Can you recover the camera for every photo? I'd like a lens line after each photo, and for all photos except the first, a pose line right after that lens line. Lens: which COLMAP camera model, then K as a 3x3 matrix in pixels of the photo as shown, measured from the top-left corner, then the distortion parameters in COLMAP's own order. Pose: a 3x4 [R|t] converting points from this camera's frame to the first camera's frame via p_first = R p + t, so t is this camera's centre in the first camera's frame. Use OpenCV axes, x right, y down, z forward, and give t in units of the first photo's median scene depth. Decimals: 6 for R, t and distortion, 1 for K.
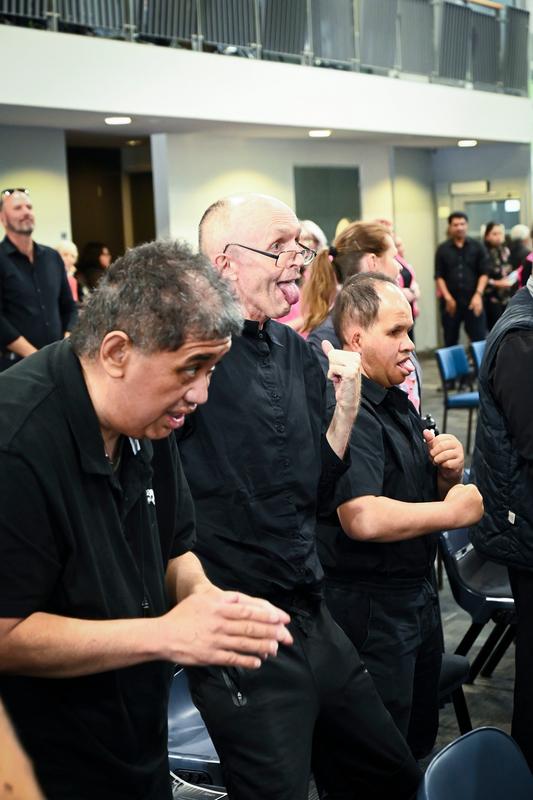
lens RADIAL K [[1667.2, 0, 267.3], [0, 1667.2, 419.9], [0, 0, 1]] dist [0.060837, -0.402700]
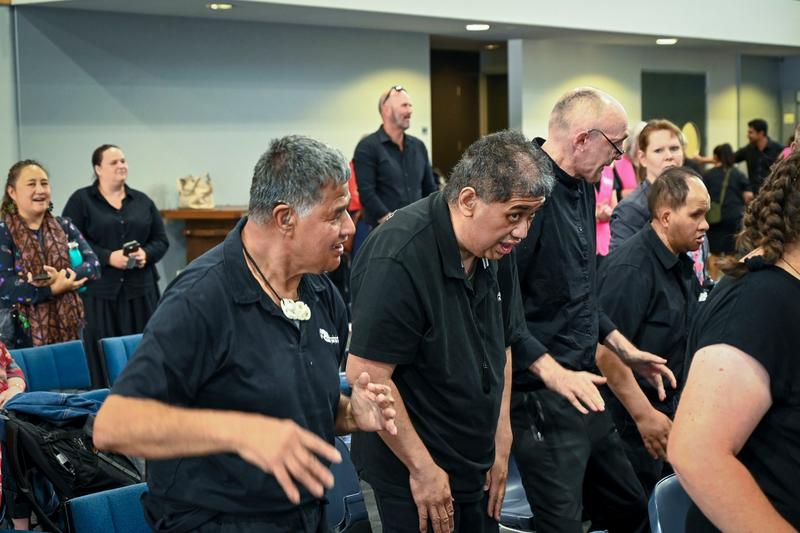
lens RADIAL K [[1667.2, 0, 400.0], [0, 1667.2, 266.5], [0, 0, 1]] dist [0.060837, -0.402700]
pose [[0.990767, 0.039766, -0.129609, 0.018247], [-0.043683, 0.998666, -0.027525, 0.023141], [0.128342, 0.032933, 0.991183, -0.199178]]
